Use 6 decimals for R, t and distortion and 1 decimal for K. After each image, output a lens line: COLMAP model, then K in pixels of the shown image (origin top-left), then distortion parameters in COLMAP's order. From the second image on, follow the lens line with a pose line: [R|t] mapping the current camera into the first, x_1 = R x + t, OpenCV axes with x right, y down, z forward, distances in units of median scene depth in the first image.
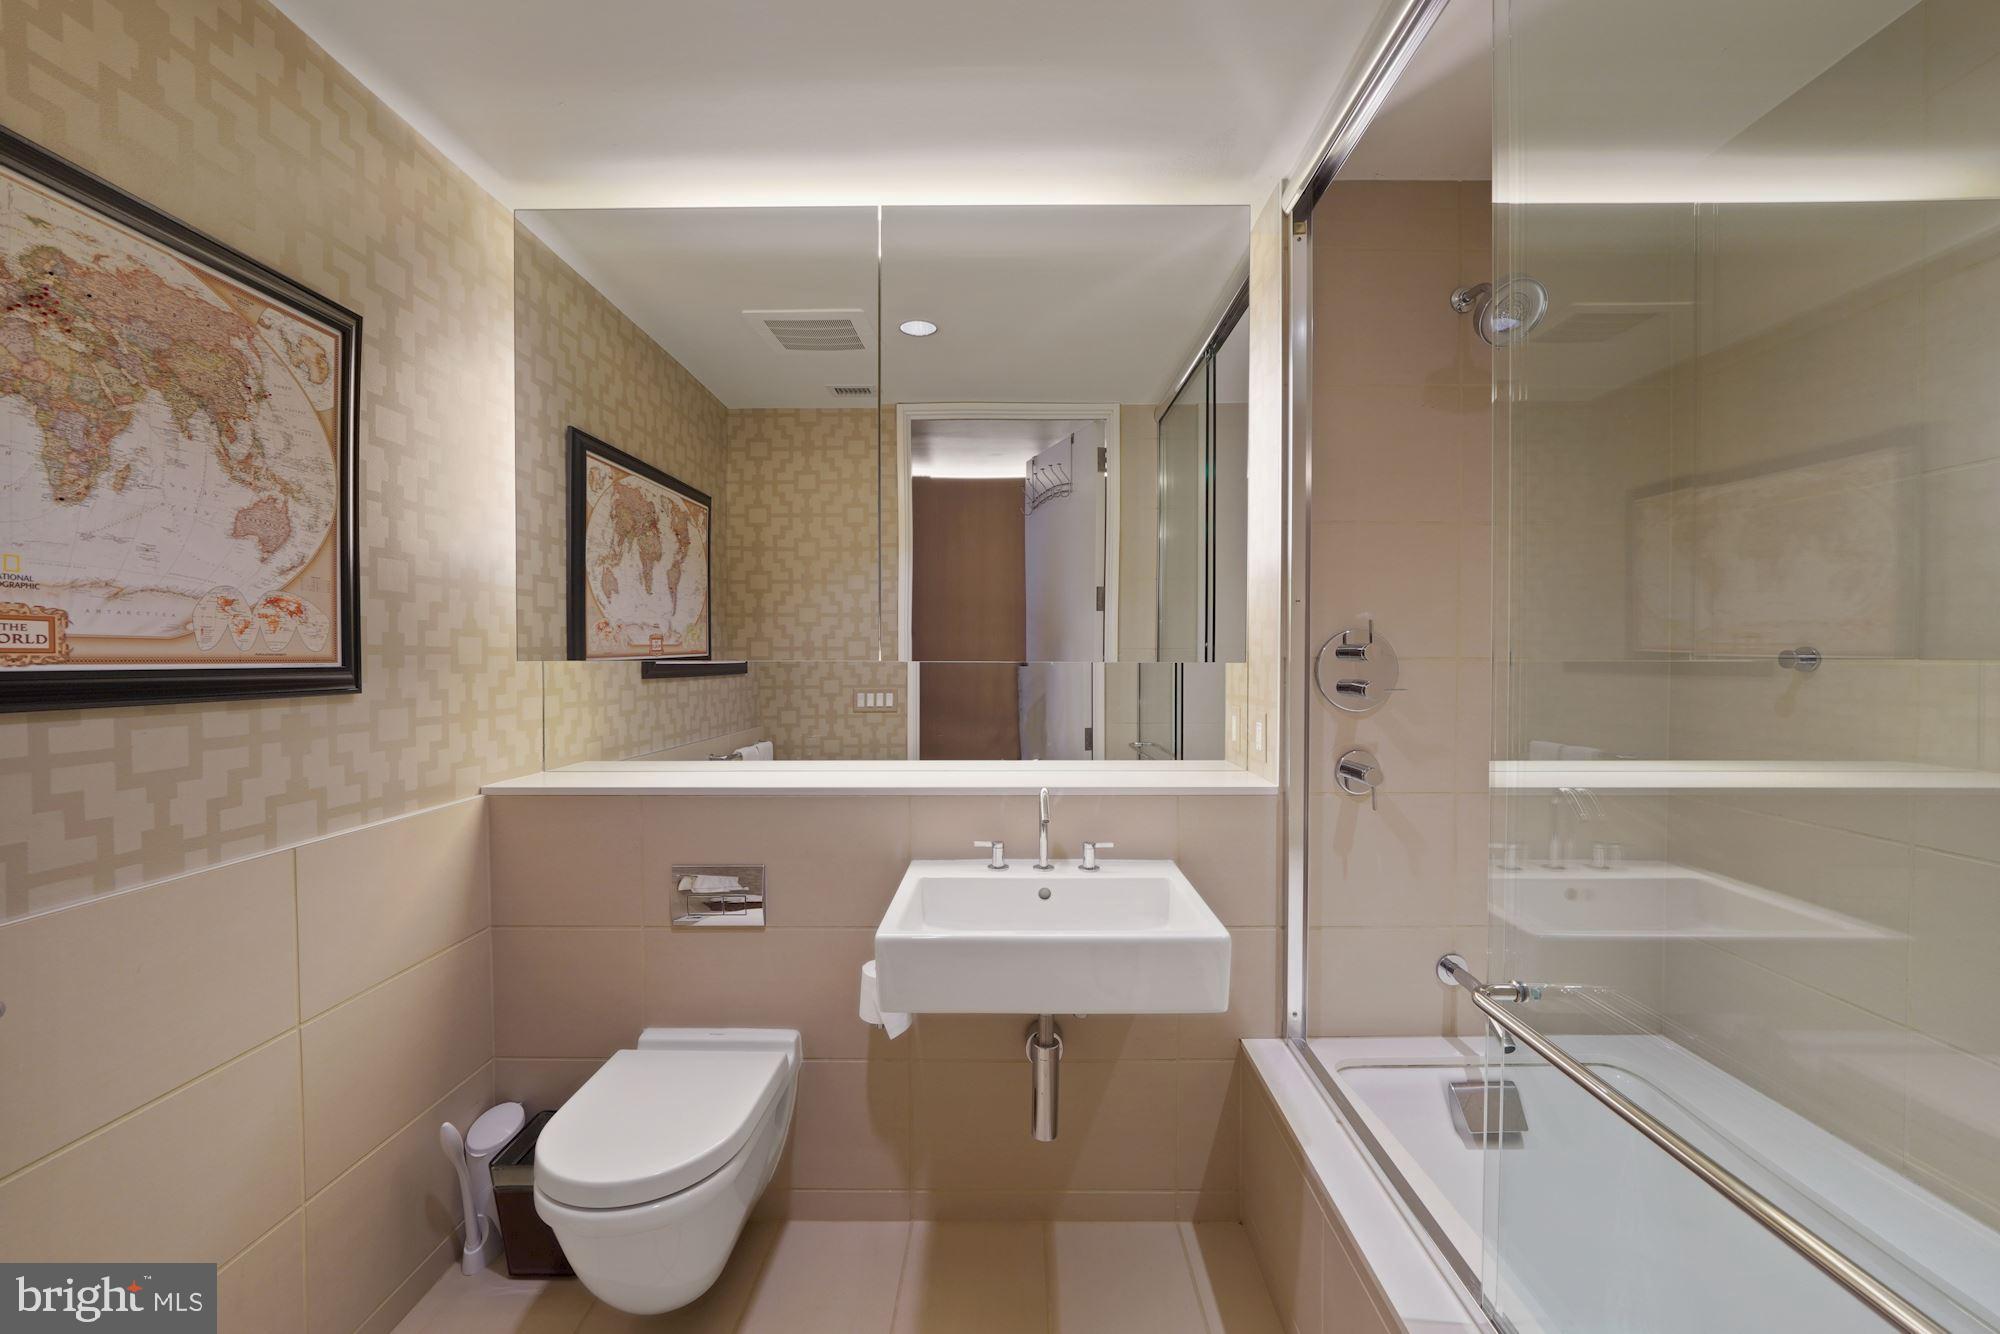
lens RADIAL K [[748.1, 0, 1003.9], [0, 748.1, 673.2], [0, 0, 1]] dist [-0.023894, -0.000054]
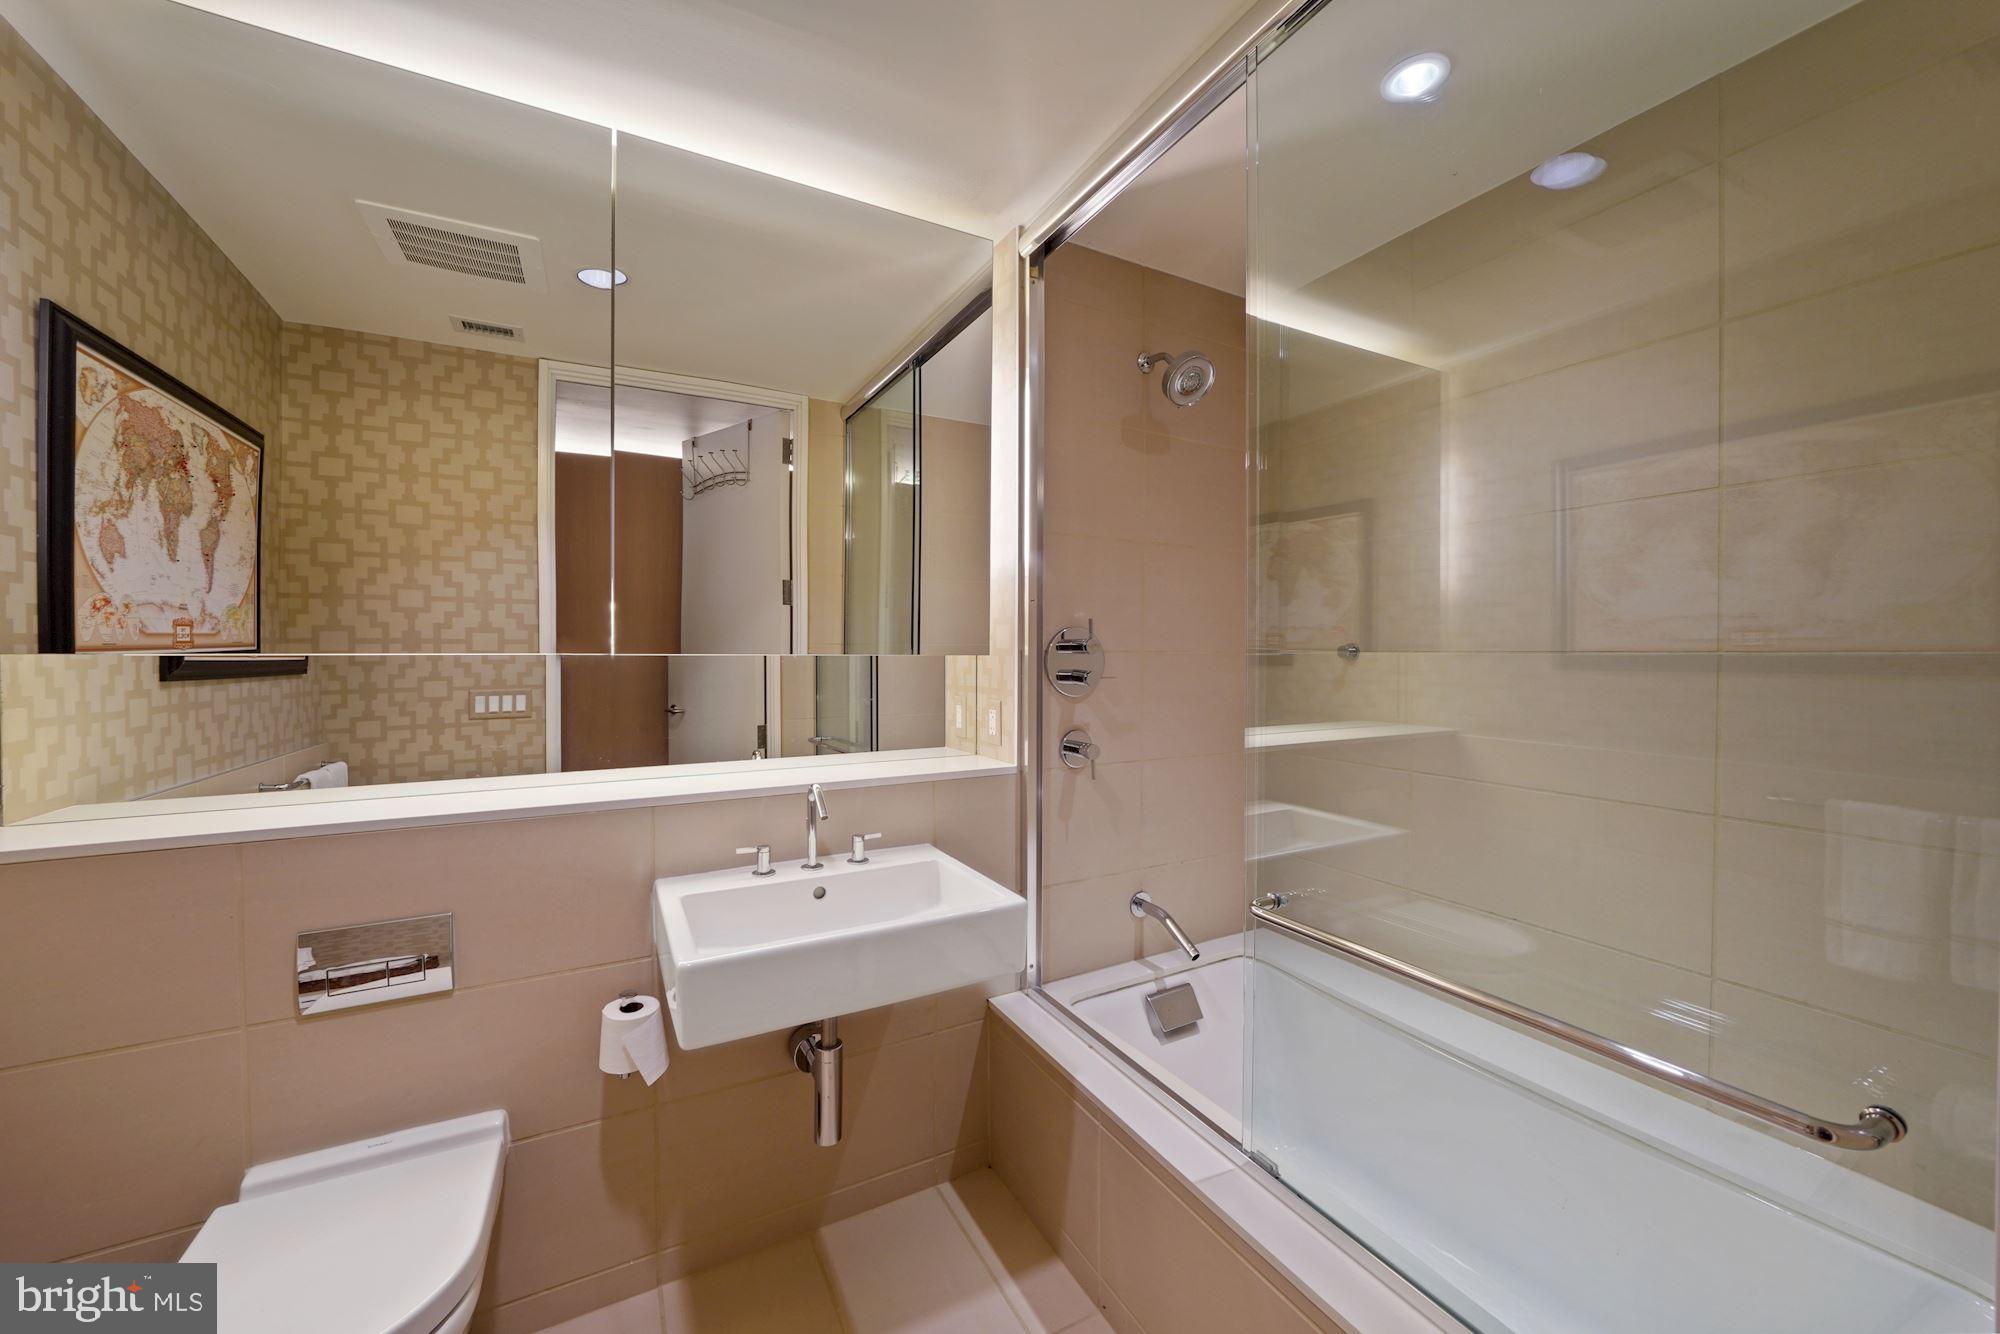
lens RADIAL K [[735.2, 0, 1000.0], [0, 735.2, 667.0], [0, 0, 1]] dist [-0.034760, 0.005889]
pose [[0.871241, -0.008694, 0.490778, -0.128224], [0.011046, 0.999937, -0.001896, 0.003774], [-0.490731, 0.007073, 0.871282, 0.033788]]
